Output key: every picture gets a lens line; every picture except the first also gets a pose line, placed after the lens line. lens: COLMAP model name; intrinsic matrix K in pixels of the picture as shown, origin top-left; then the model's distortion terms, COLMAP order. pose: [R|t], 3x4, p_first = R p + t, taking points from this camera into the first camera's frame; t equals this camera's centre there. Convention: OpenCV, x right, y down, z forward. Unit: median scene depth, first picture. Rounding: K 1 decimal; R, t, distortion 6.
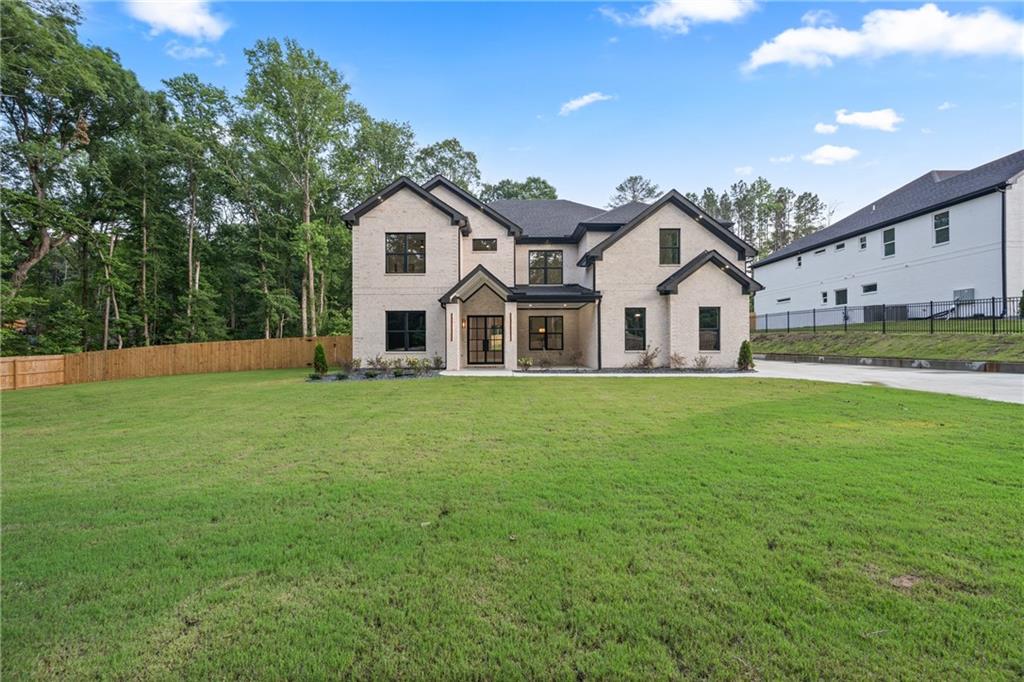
lens RADIAL K [[404.0, 0, 511.4], [0, 404.0, 346.6], [0, 0, 1]] dist [-0.002152, 0.000102]
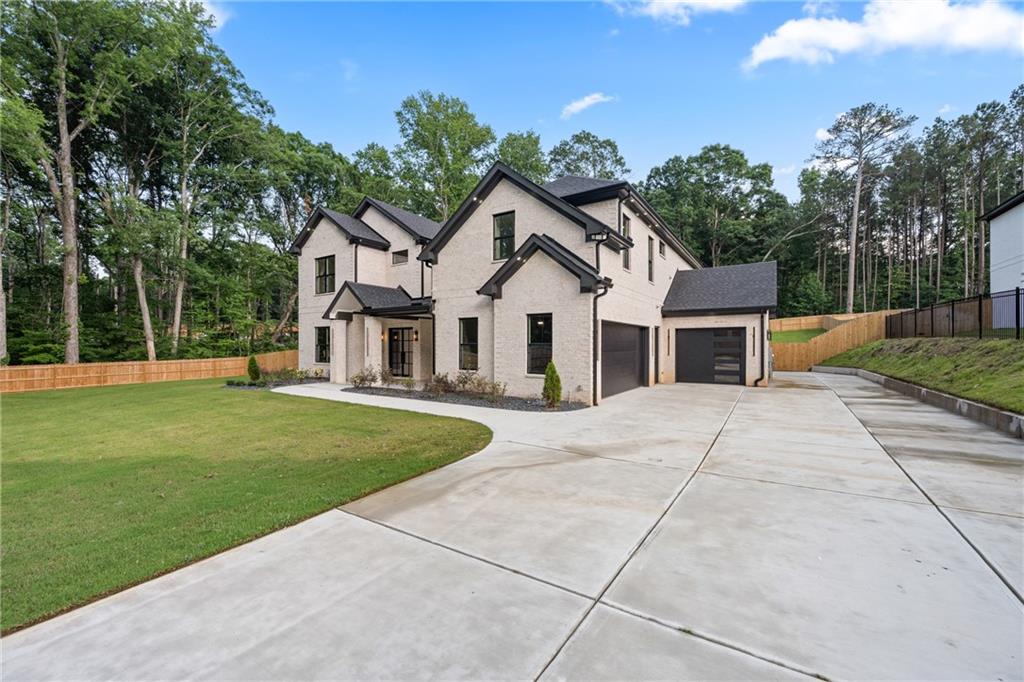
lens RADIAL K [[404.0, 0, 513.4], [0, 404.0, 346.3], [0, 0, 1]] dist [-0.002152, 0.000102]
pose [[0.832707, 0.004718, -0.553694, 0.717841], [-0.001685, 0.999981, 0.005987, -0.037661], [0.553712, -0.004052, 0.832699, 0.323267]]
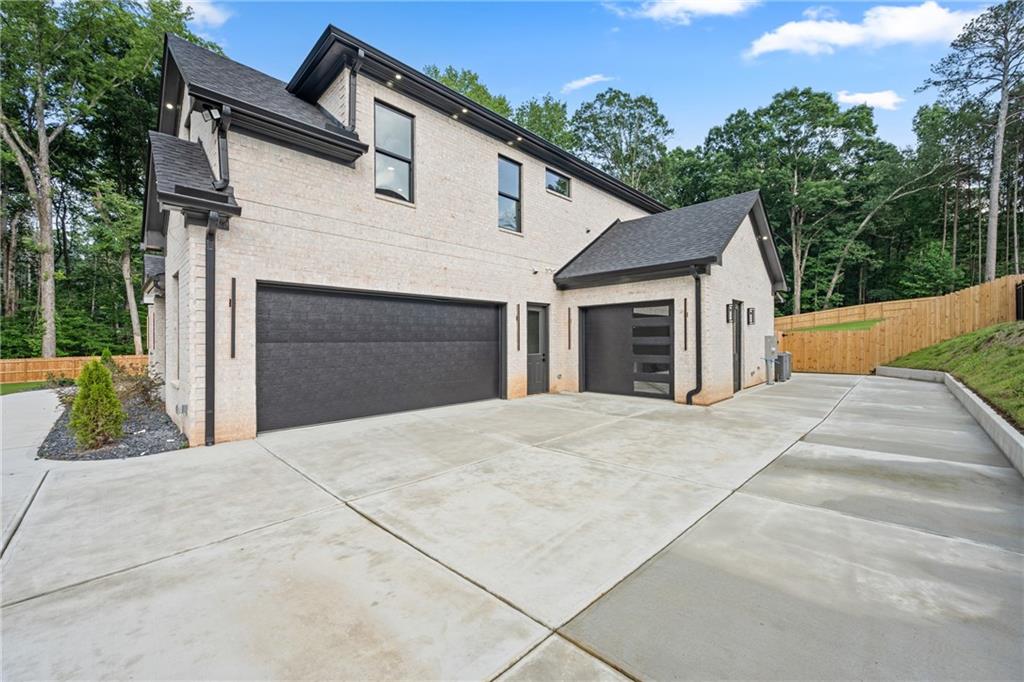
lens RADIAL K [[404.0, 0, 512.2], [0, 404.0, 340.9], [0, 0, 1]] dist [-0.002152, 0.000102]
pose [[0.702506, 0.000298, -0.711678, 0.860021], [0.003555, 0.999986, 0.003928, -0.026710], [0.711669, -0.005290, 0.702495, 0.804641]]
